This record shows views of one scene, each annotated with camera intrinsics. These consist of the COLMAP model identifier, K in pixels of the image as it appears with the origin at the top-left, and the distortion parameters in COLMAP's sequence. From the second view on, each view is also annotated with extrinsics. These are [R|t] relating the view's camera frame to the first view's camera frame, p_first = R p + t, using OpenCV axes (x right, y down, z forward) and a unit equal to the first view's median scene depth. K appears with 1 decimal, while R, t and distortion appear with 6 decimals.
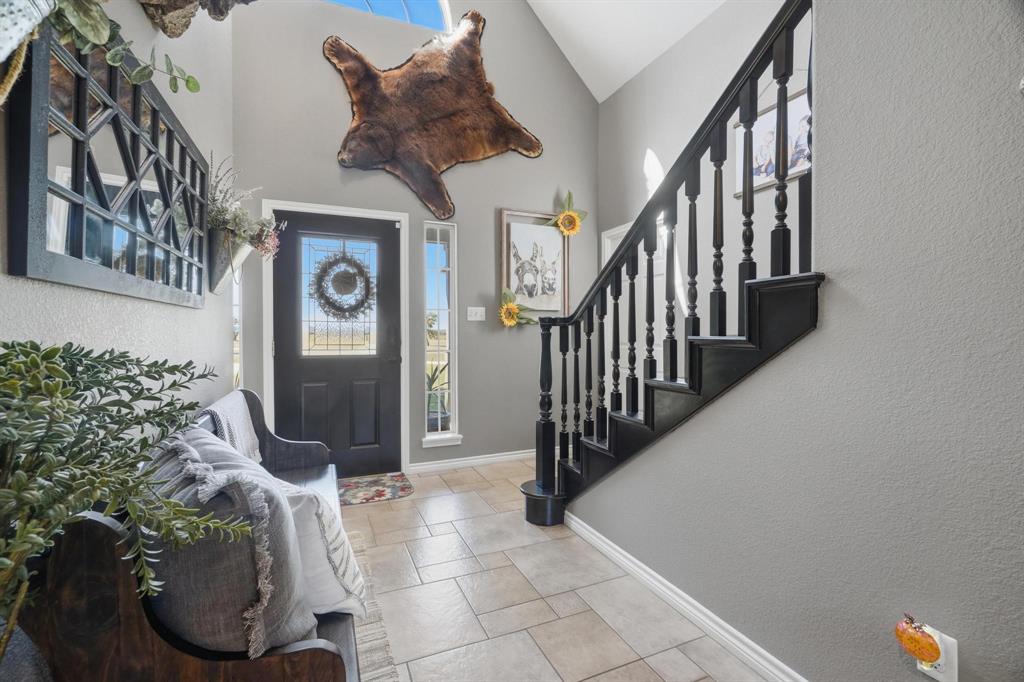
lens RADIAL K [[446.0, 0, 513.6], [0, 446.0, 334.4], [0, 0, 1]] dist [0.000659, 0.000257]
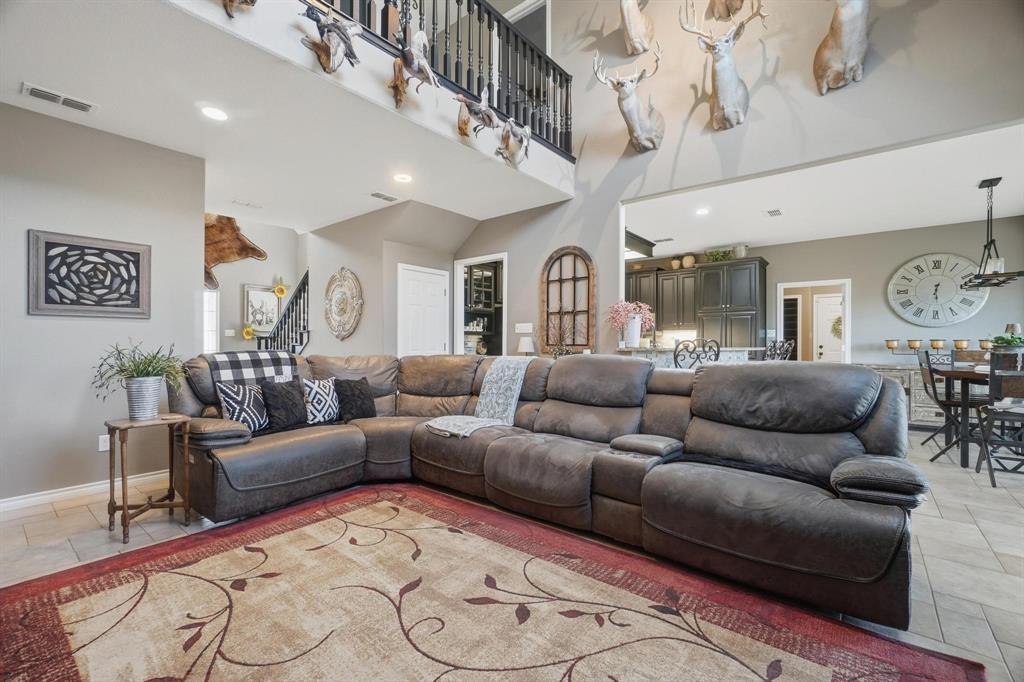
lens RADIAL K [[446.0, 0, 514.8], [0, 446.0, 341.7], [0, 0, 1]] dist [0.000659, 0.000257]
pose [[0.872637, 0.005237, 0.488341, 0.063111], [-0.001790, 0.999970, -0.007525, 0.009162], [-0.488366, 0.005693, 0.872620, -1.510445]]
